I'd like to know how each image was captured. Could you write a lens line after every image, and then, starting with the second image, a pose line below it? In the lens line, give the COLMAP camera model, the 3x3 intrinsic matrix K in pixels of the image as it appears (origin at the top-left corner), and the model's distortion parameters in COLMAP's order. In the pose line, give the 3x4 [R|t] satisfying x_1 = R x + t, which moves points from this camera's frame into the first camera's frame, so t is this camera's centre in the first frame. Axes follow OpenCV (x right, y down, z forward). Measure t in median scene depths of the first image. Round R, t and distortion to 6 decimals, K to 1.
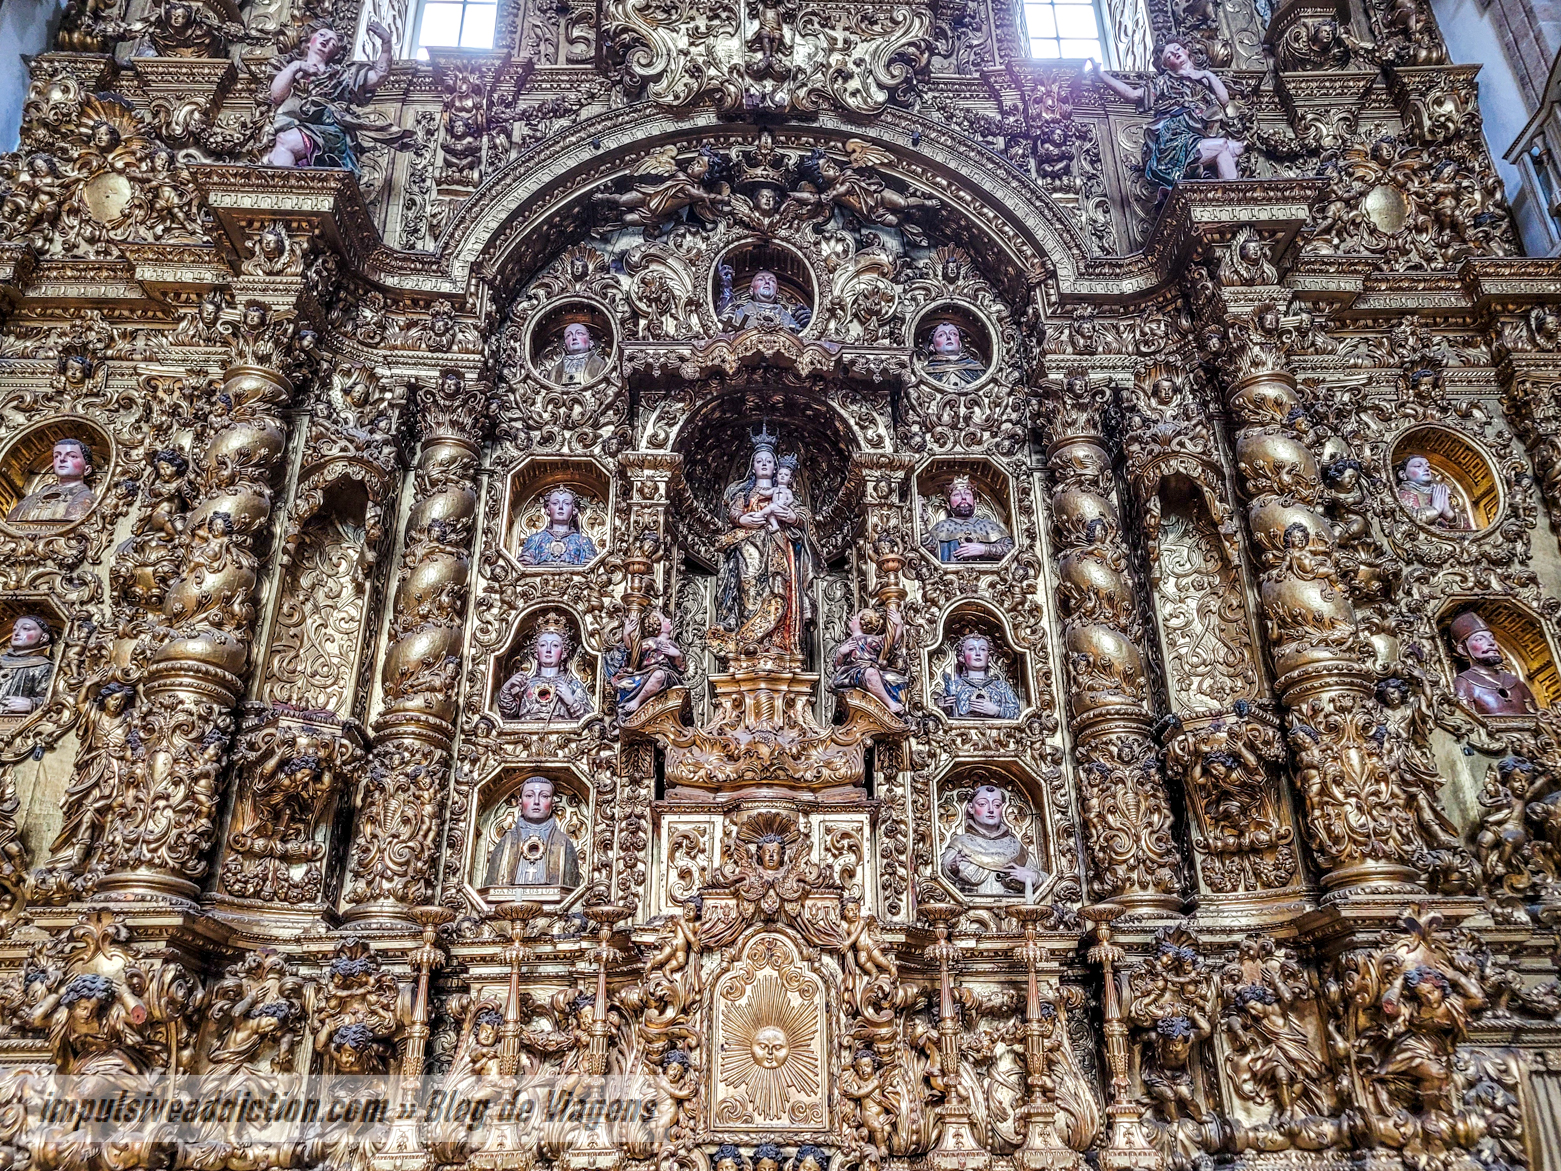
lens RADIAL K [[1191.3, 0, 790.4], [0, 1191.3, 585.4], [0, 0, 1]] dist [0.039455, -0.010860]
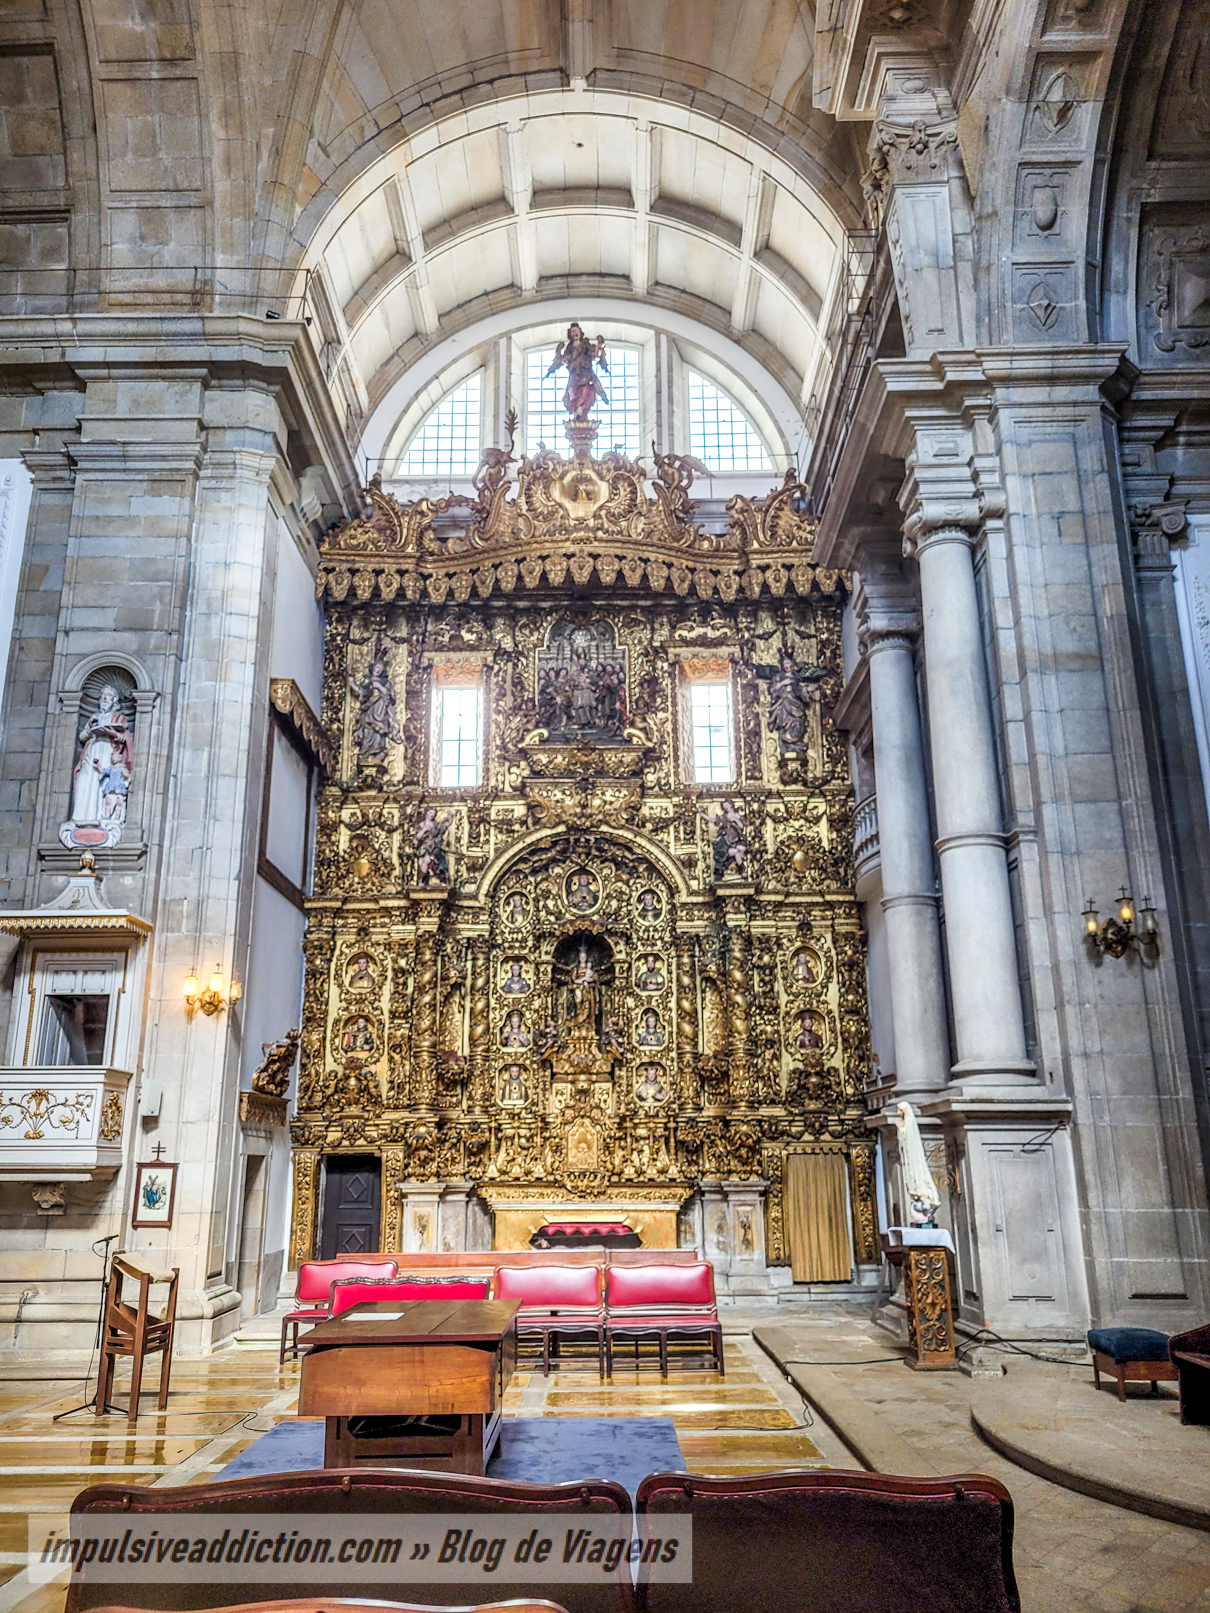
lens RADIAL K [[1230.9, 0, 595.6], [0, 1230.9, 809.2], [0, 0, 1]] dist [0.039455, -0.010860]
pose [[0.998756, -0.006393, -0.049447, 0.191129], [0.014879, 0.984772, 0.173211, -1.160833], [0.047586, -0.173731, 0.983643, -2.292602]]
